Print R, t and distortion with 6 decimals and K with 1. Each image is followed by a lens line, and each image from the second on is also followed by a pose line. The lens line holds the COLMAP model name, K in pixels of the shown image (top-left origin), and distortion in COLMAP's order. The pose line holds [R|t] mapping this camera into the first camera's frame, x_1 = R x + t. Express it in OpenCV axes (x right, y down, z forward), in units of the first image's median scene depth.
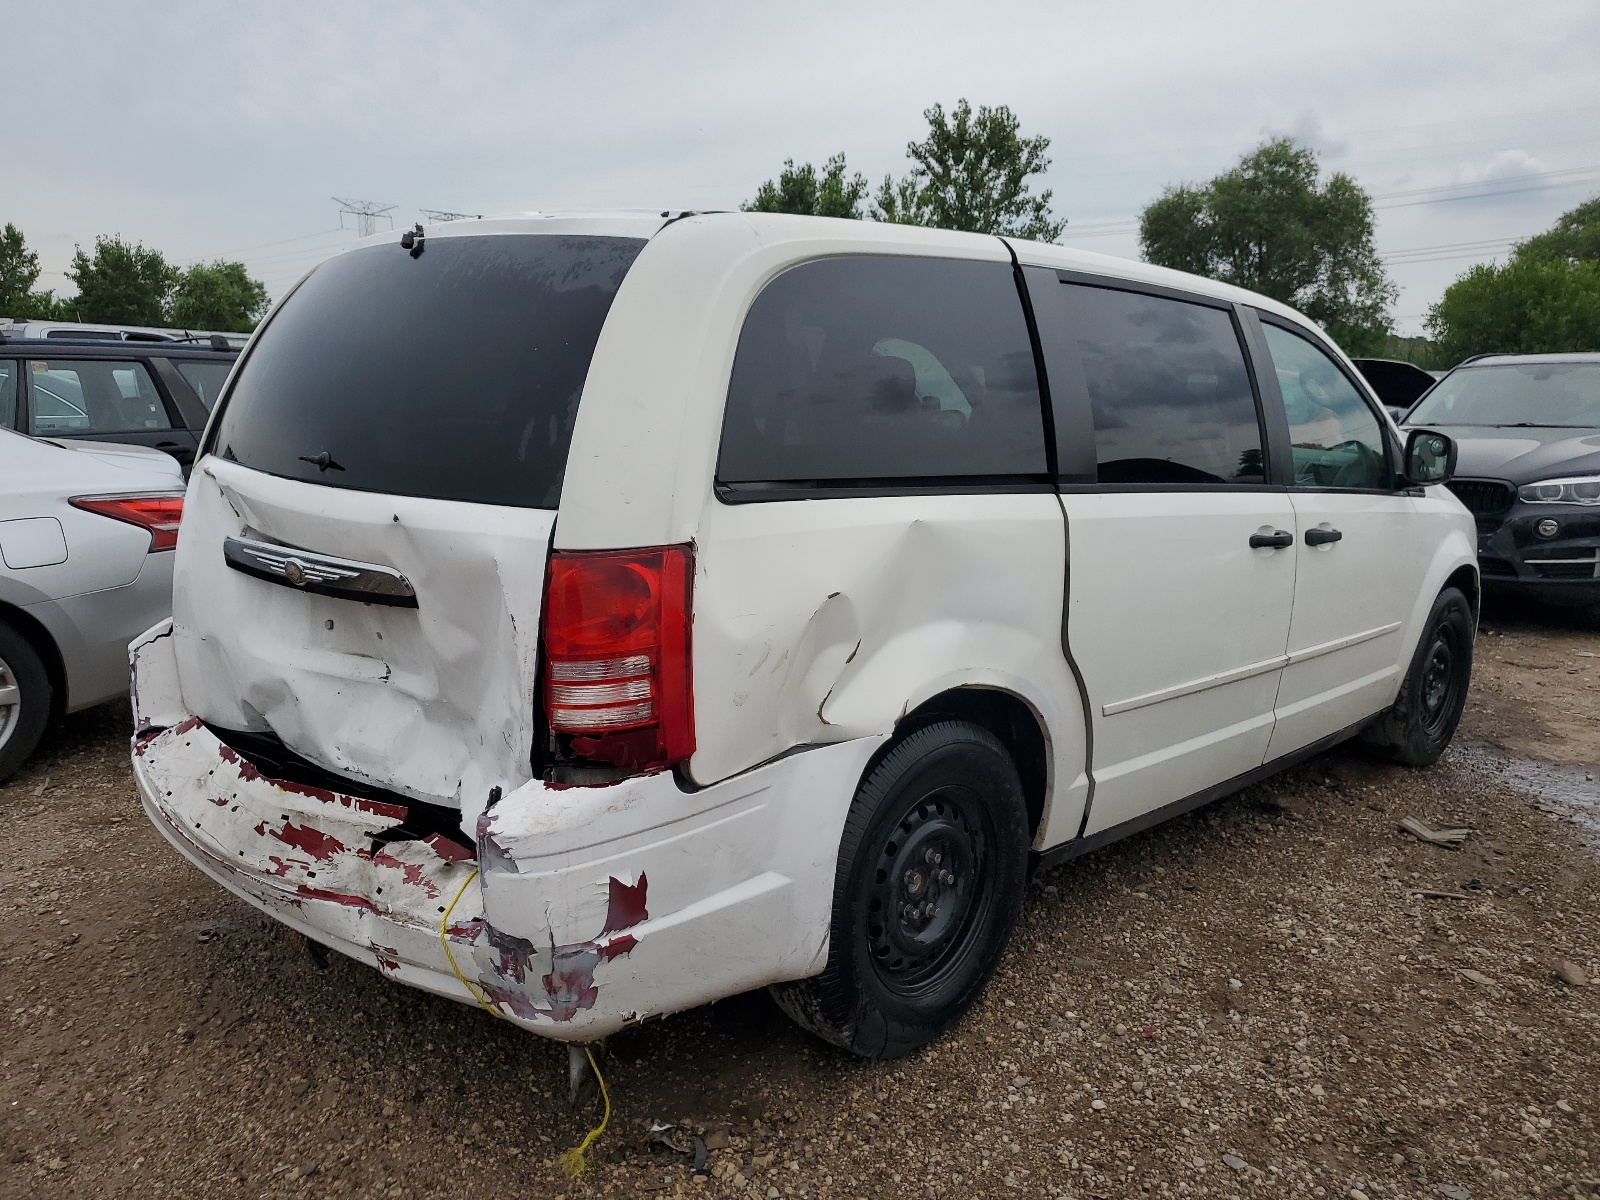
lens RADIAL K [[1234.6, 0, 800.0], [0, 1234.6, 600.0], [0, 0, 1]] dist [-0.004479, -0.003041]
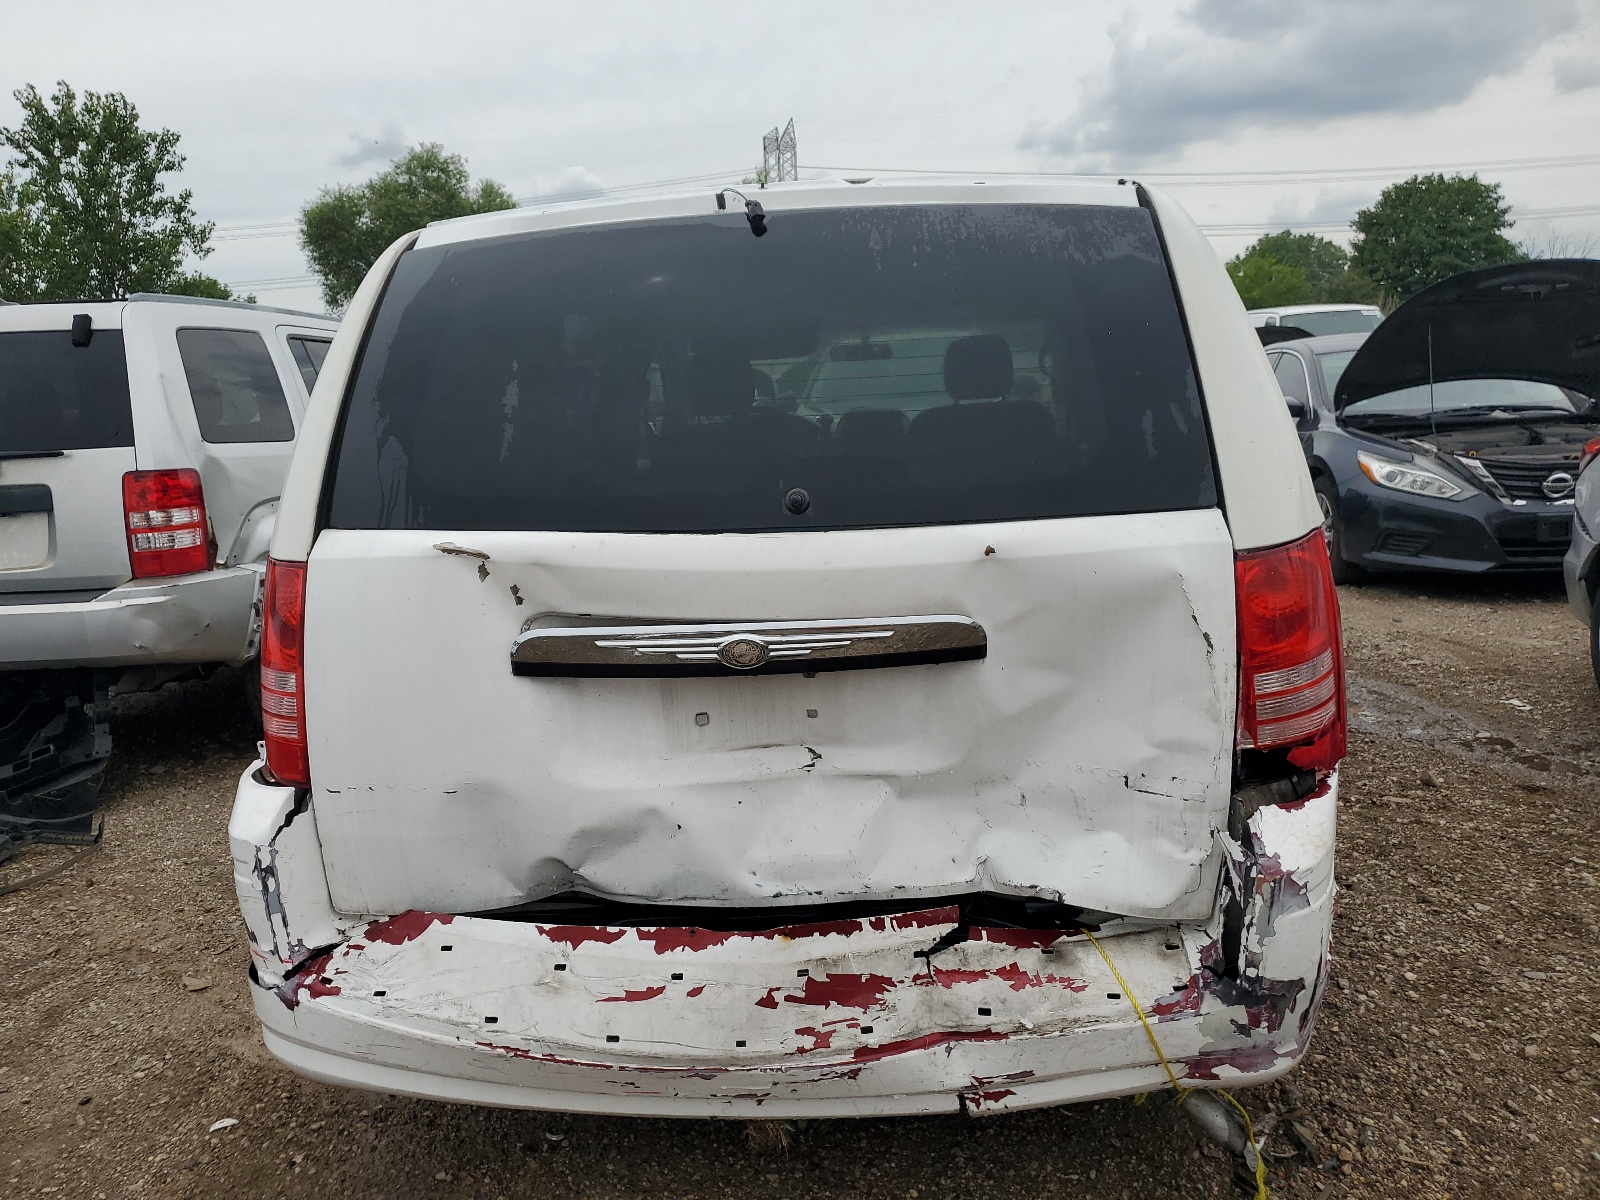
lens RADIAL K [[1221.9, 0, 800.0], [0, 1221.9, 600.0], [0, 0, 1]] dist [0.007309, 0.015690]
pose [[0.804929, -0.167524, 0.569233, -0.822430], [0.168077, 0.984400, 0.052037, -0.089814], [-0.569070, 0.053789, 0.820528, 0.380490]]
